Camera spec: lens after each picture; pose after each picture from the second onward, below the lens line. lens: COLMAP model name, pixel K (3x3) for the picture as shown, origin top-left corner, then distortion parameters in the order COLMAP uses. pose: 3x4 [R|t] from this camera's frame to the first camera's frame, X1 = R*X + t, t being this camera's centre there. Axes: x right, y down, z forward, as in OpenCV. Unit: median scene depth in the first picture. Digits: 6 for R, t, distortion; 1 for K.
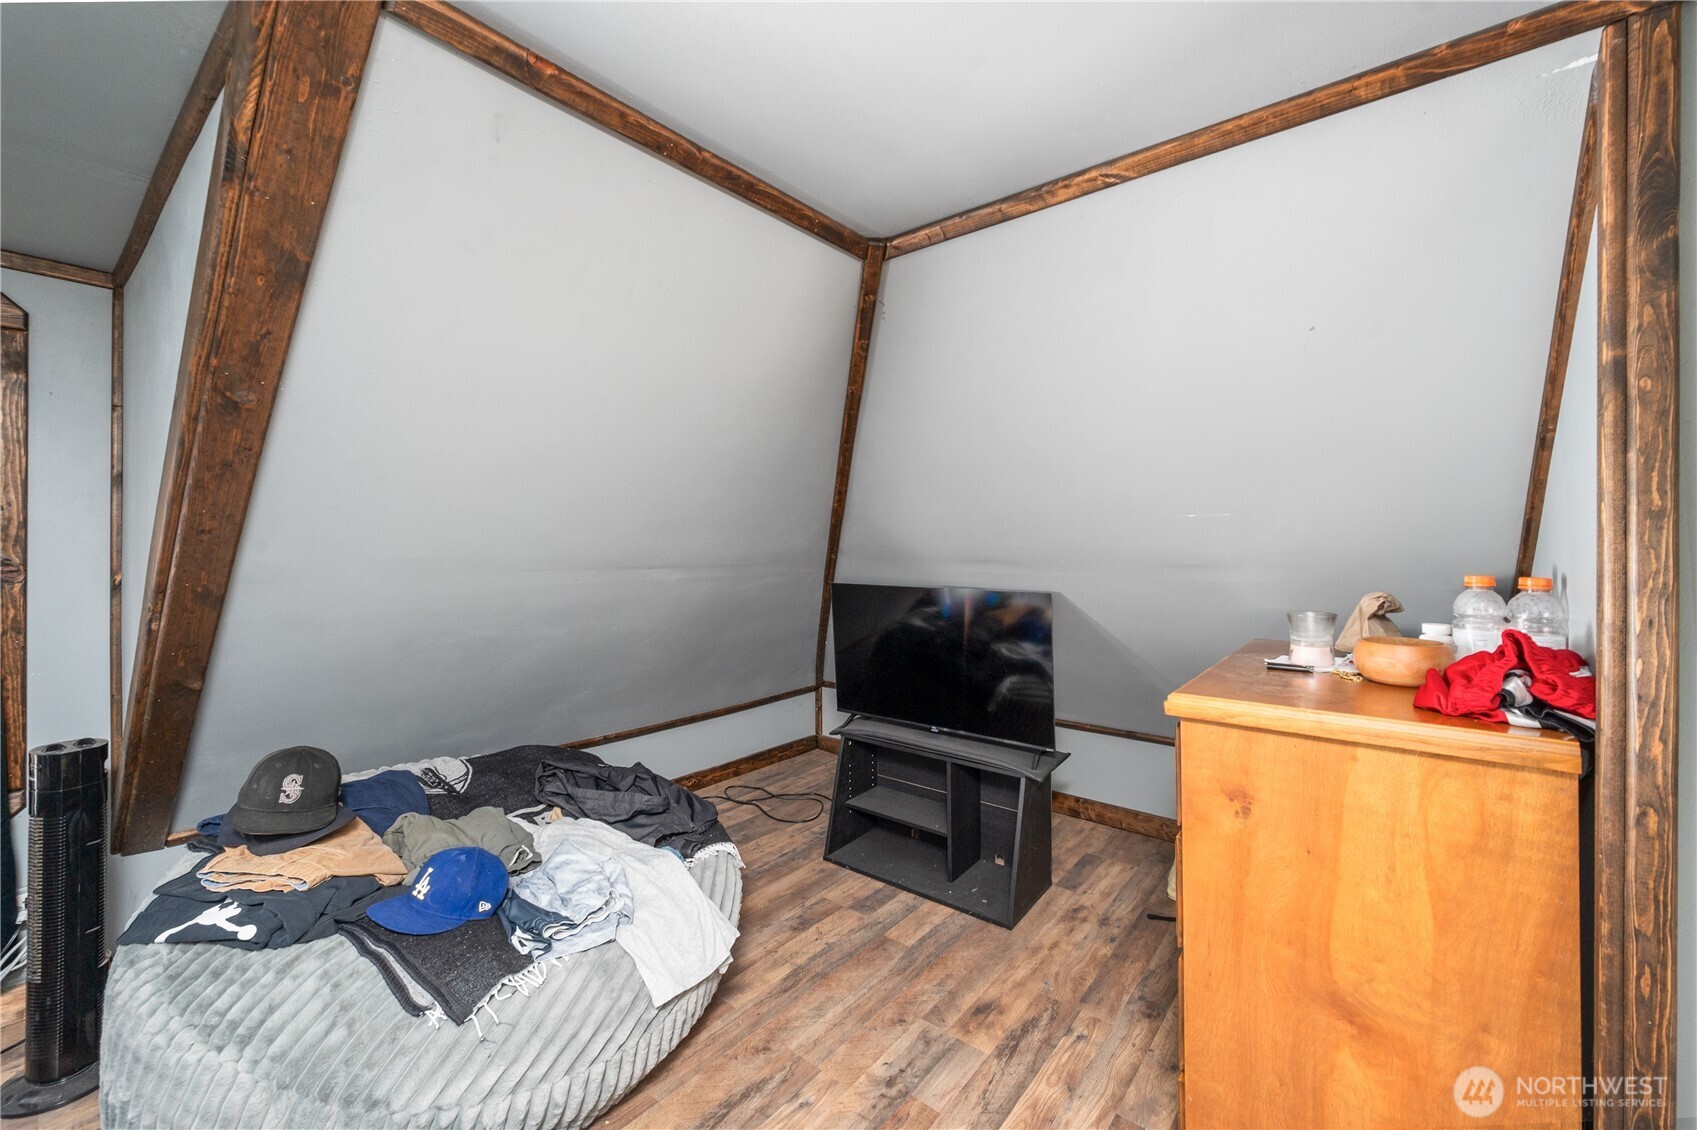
lens RADIAL K [[680.1, 0, 842.1], [0, 680.1, 539.7], [0, 0, 1]] dist [-0.002090, -0.000140]
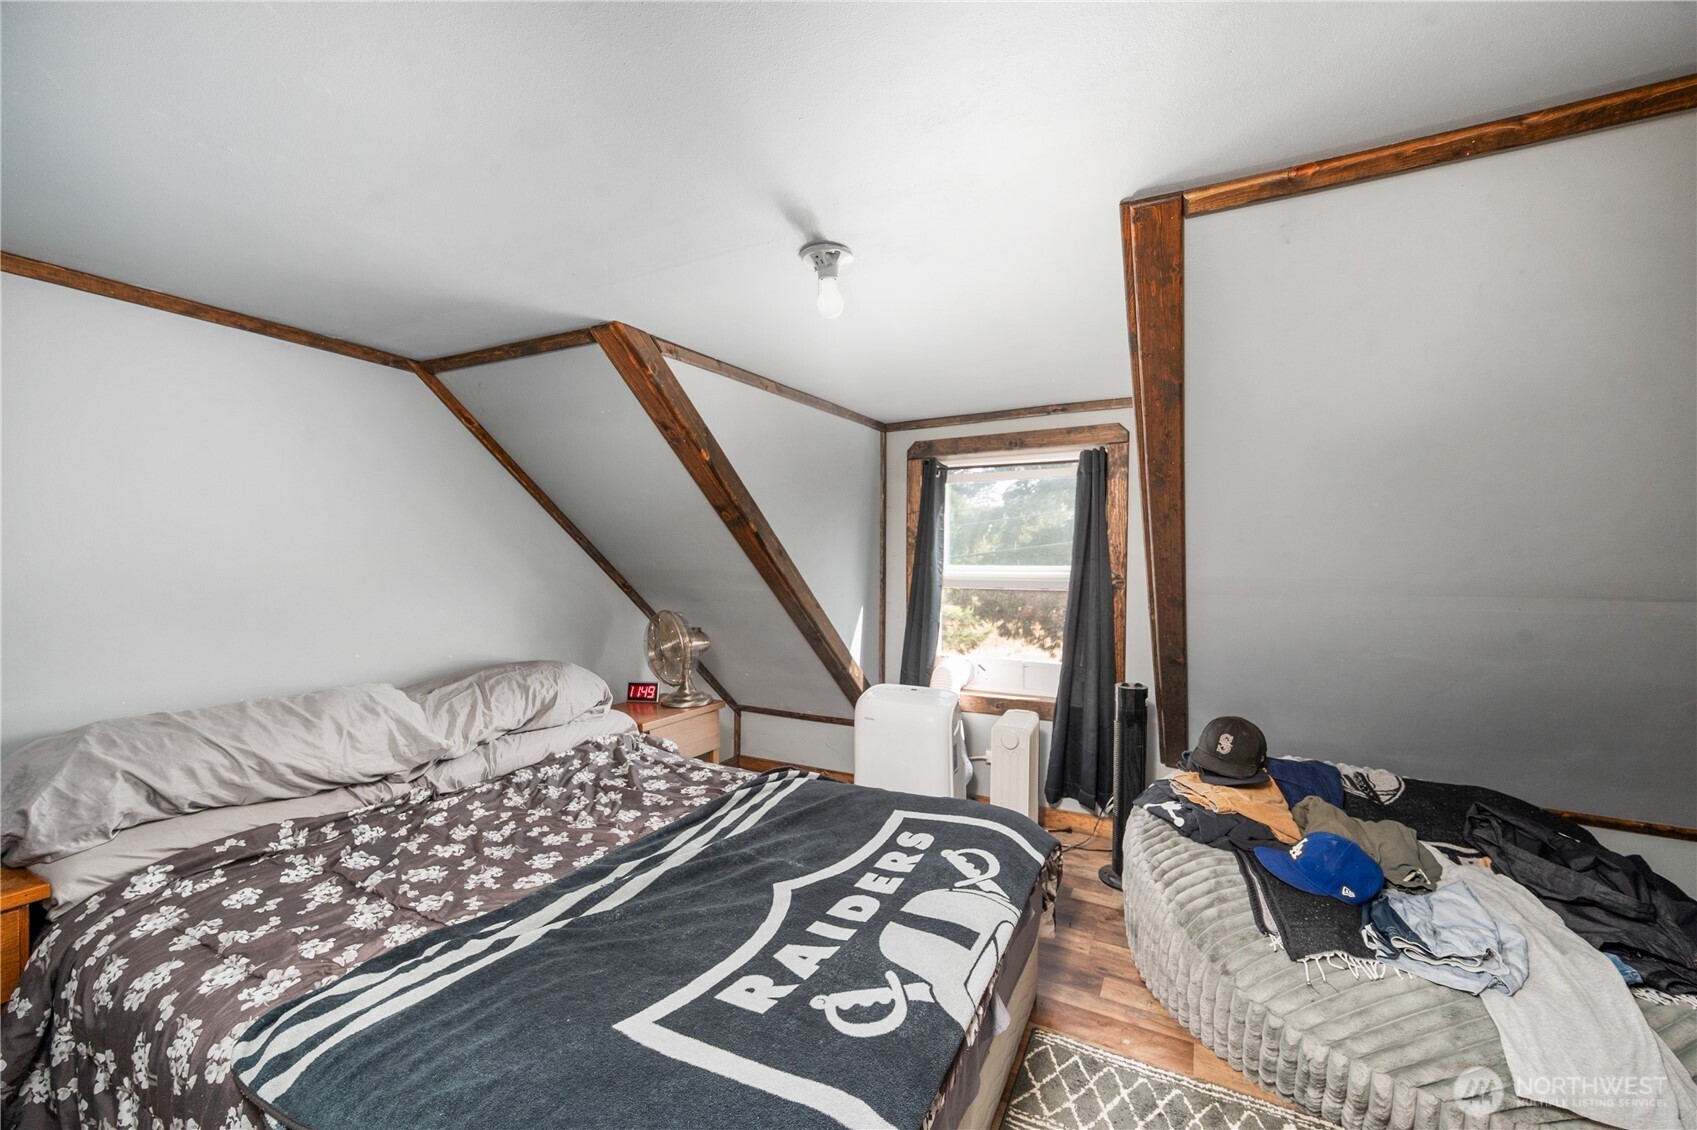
lens RADIAL K [[667.0, 0, 848.5], [0, 667.0, 565.0], [0, 0, 1]] dist [-0.000663, -0.000021]
pose [[0.189733, -0.000338, -0.981836, 0.401559], [0.003436, 0.999994, 0.000320, 0.000750], [0.981830, -0.003434, 0.189733, -0.007492]]
